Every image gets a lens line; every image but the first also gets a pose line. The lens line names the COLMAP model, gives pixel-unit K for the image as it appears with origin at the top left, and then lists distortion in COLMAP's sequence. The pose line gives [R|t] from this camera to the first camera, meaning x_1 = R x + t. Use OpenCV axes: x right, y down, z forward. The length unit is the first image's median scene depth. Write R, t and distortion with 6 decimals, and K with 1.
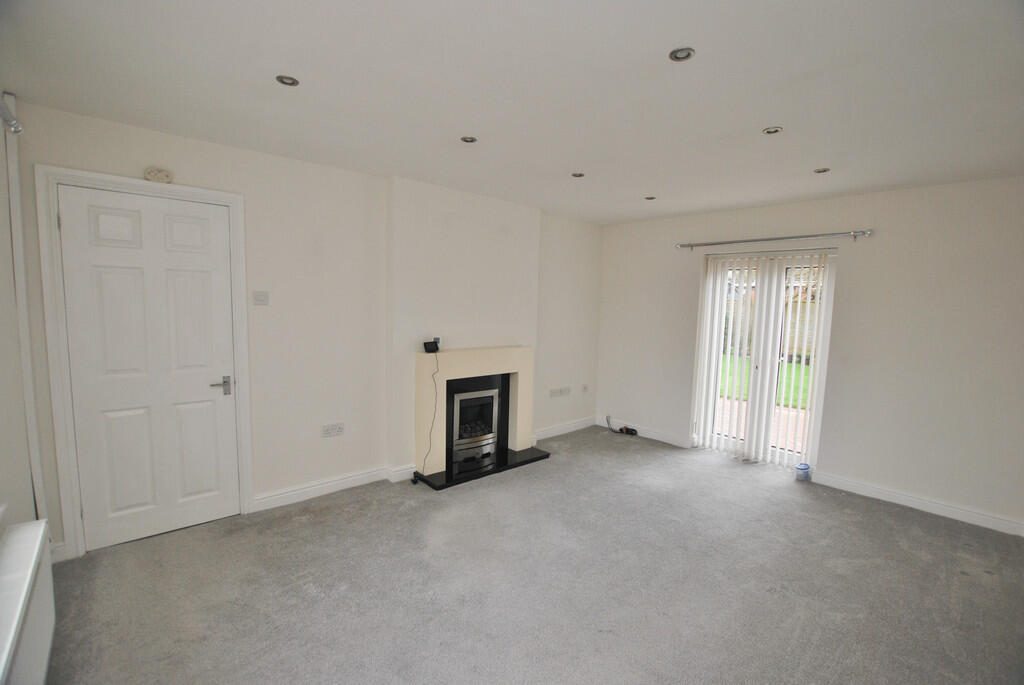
lens RADIAL K [[454.0, 0, 510.0], [0, 454.0, 347.4], [0, 0, 1]] dist [-0.027968, 0.001004]
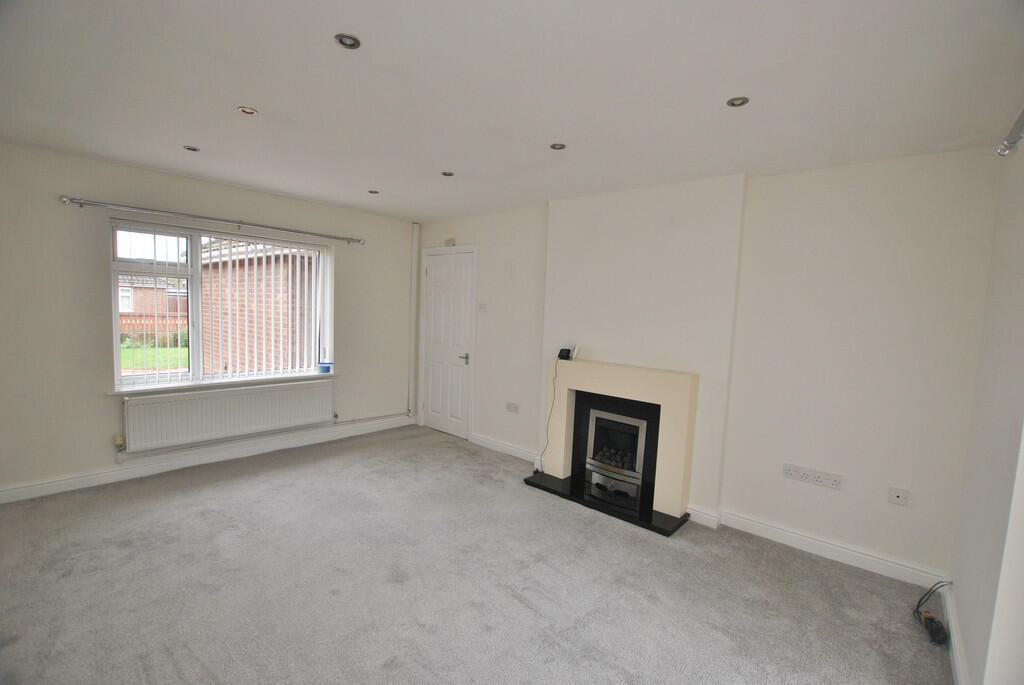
lens RADIAL K [[454.0, 0, 505.3], [0, 454.0, 341.4], [0, 0, 1]] dist [-0.027968, 0.001004]
pose [[0.107227, 0.057241, -0.992585, 0.810557], [-0.130103, 0.990565, 0.043069, -0.055149], [0.985685, 0.124520, 0.113663, 0.717779]]
